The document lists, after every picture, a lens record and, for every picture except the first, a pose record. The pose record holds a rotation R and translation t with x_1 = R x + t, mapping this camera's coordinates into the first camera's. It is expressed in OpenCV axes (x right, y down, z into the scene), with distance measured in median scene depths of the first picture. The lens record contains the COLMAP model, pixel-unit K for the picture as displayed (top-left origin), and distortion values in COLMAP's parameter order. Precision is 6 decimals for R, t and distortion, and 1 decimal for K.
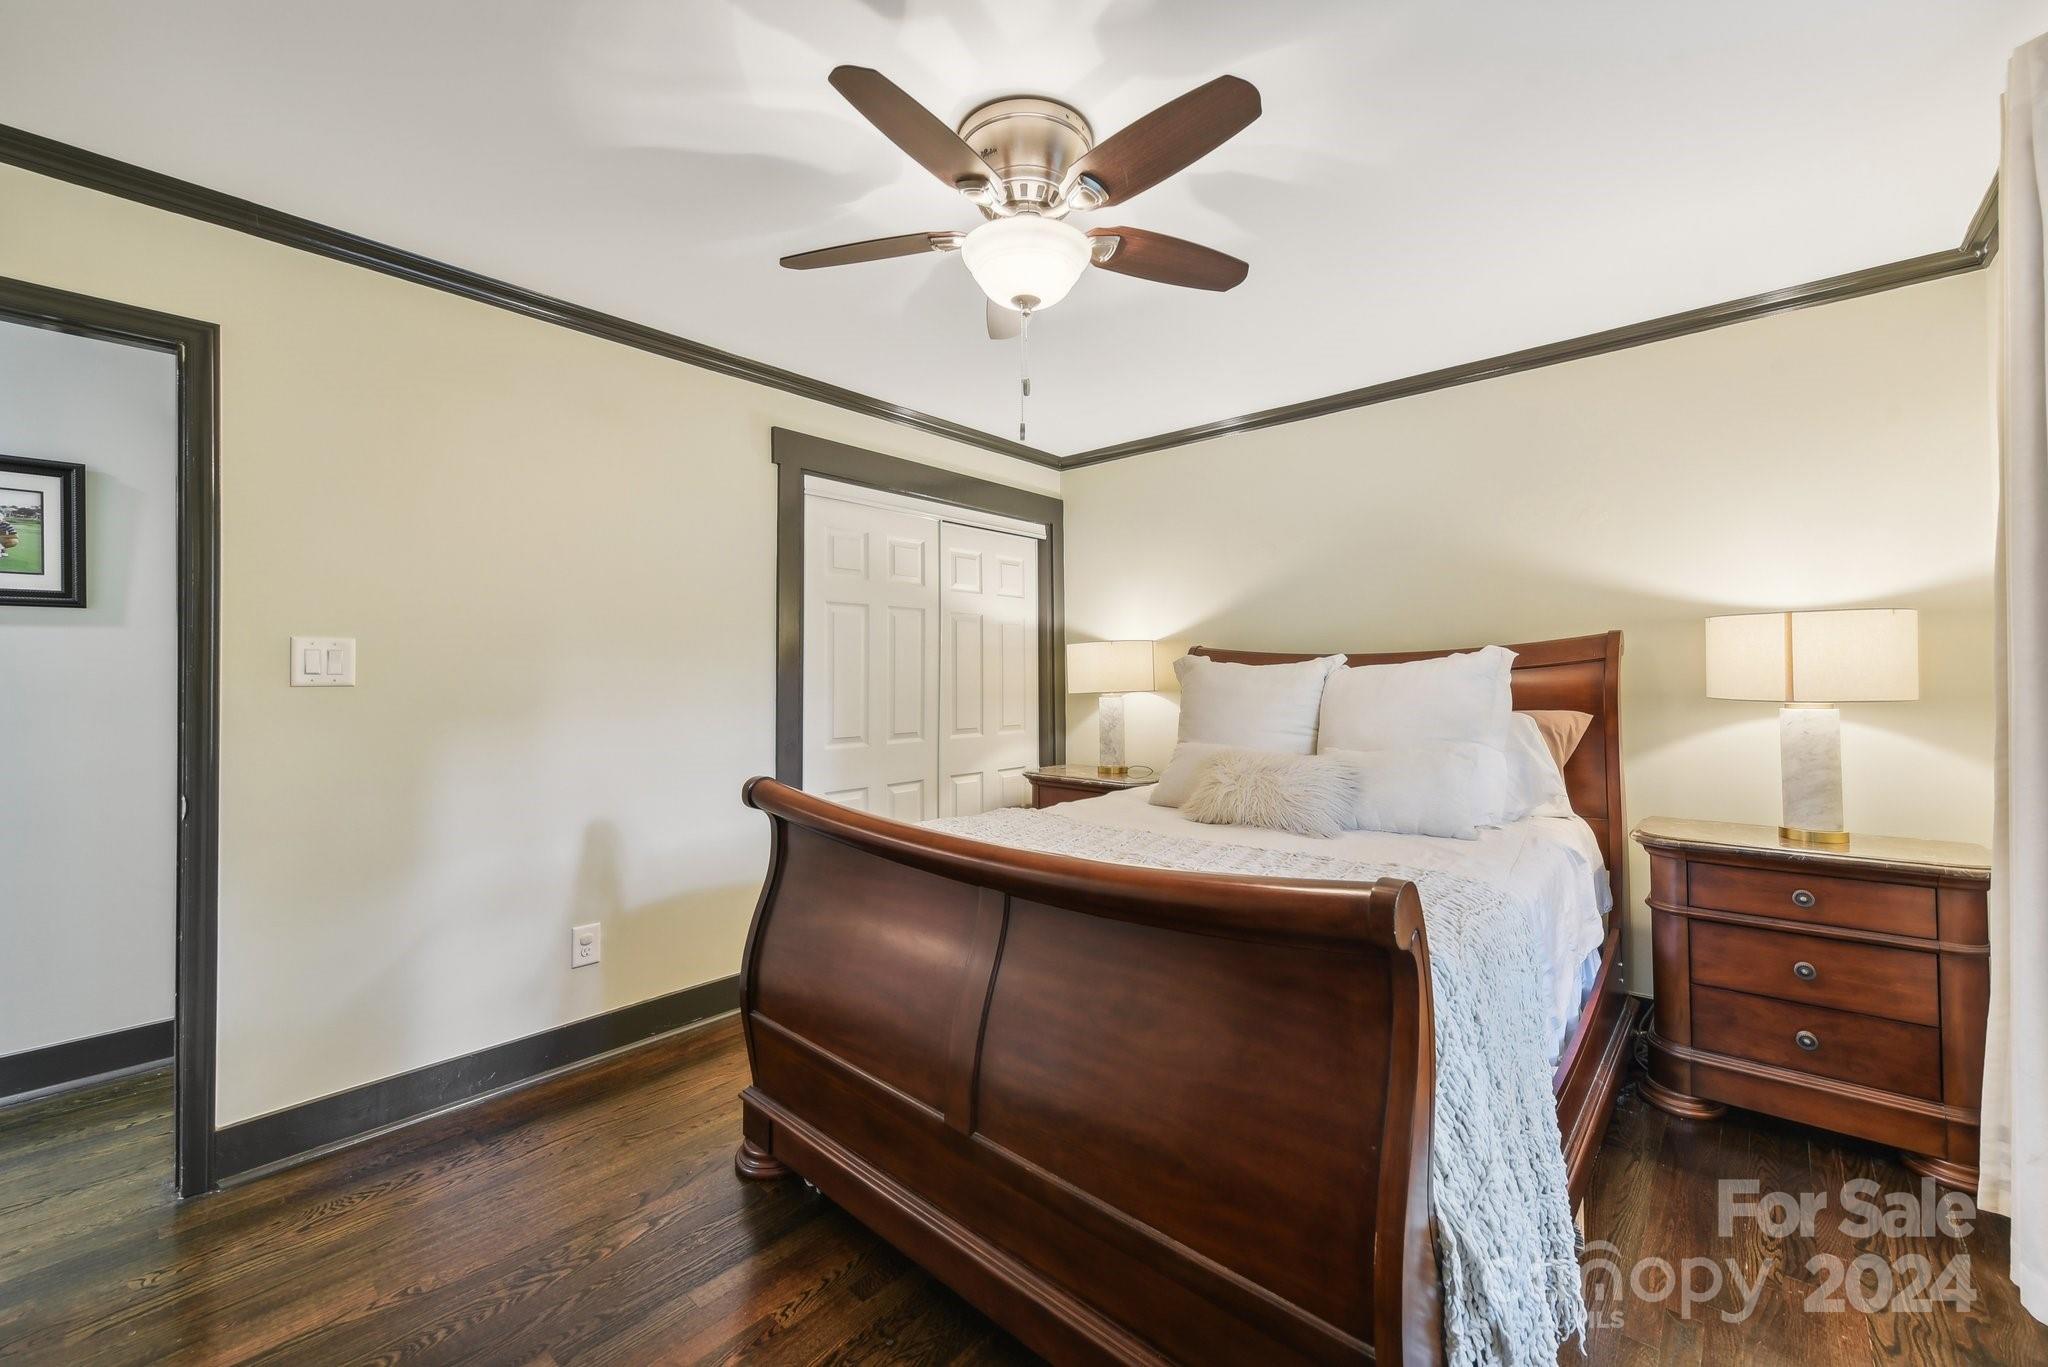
lens RADIAL K [[826.5, 0, 1012.6], [0, 826.5, 675.2], [0, 0, 1]] dist [0.003843, -0.000242]
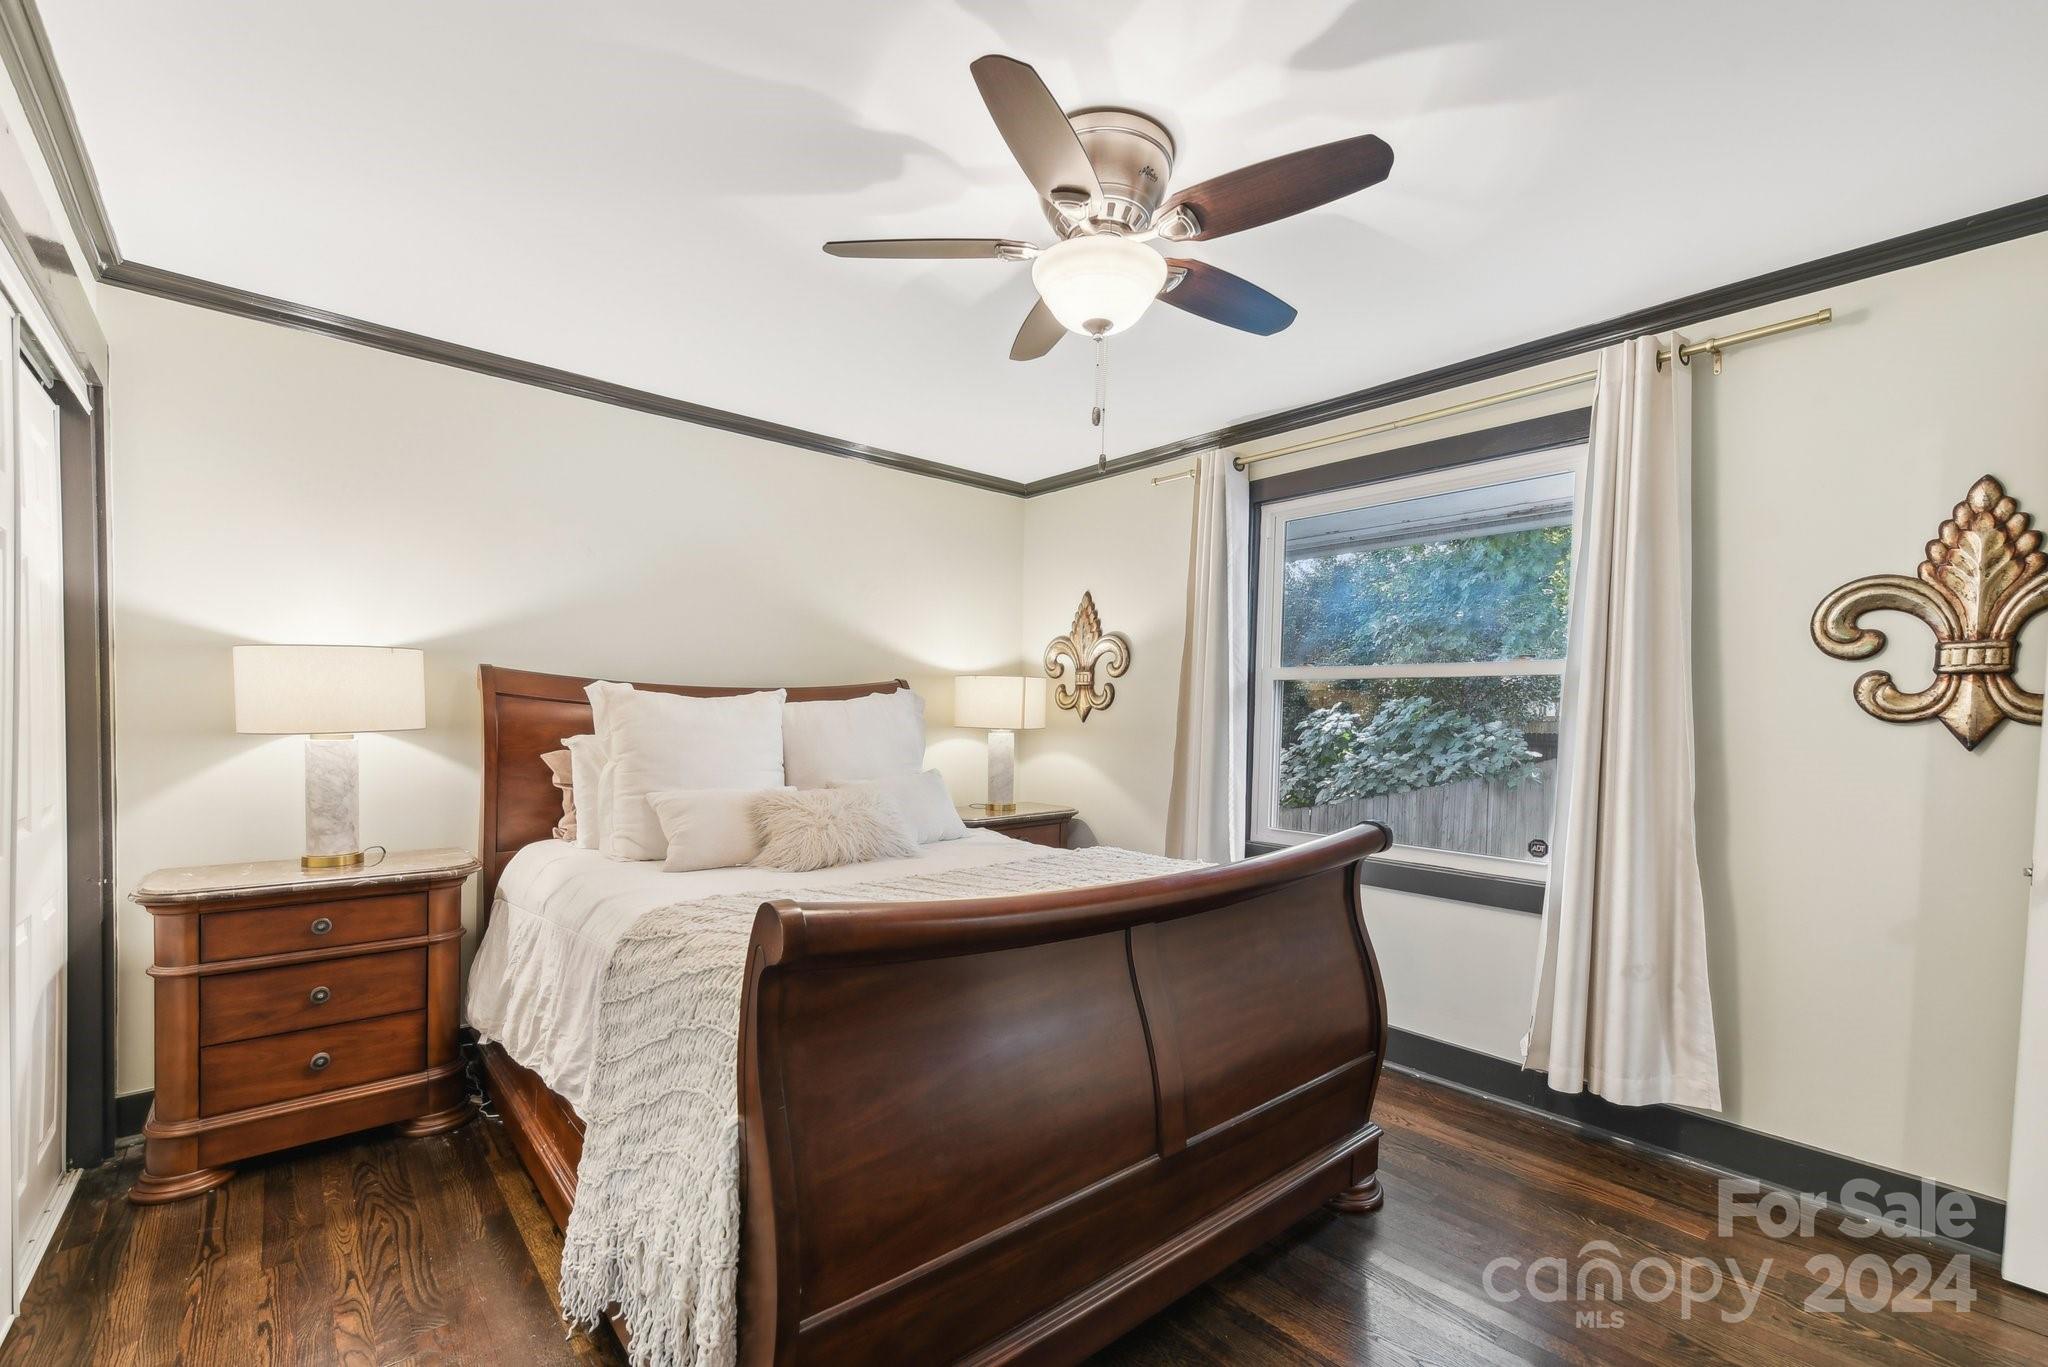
lens RADIAL K [[874.2, 0, 1027.7], [0, 874.2, 751.0], [0, 0, 1]] dist [0.000239, -0.000009]
pose [[0.118760, -0.042936, 0.991994, -0.969159], [-0.009093, 0.998976, 0.044327, -0.000338], [-0.992881, -0.014284, 0.118248, 0.890522]]
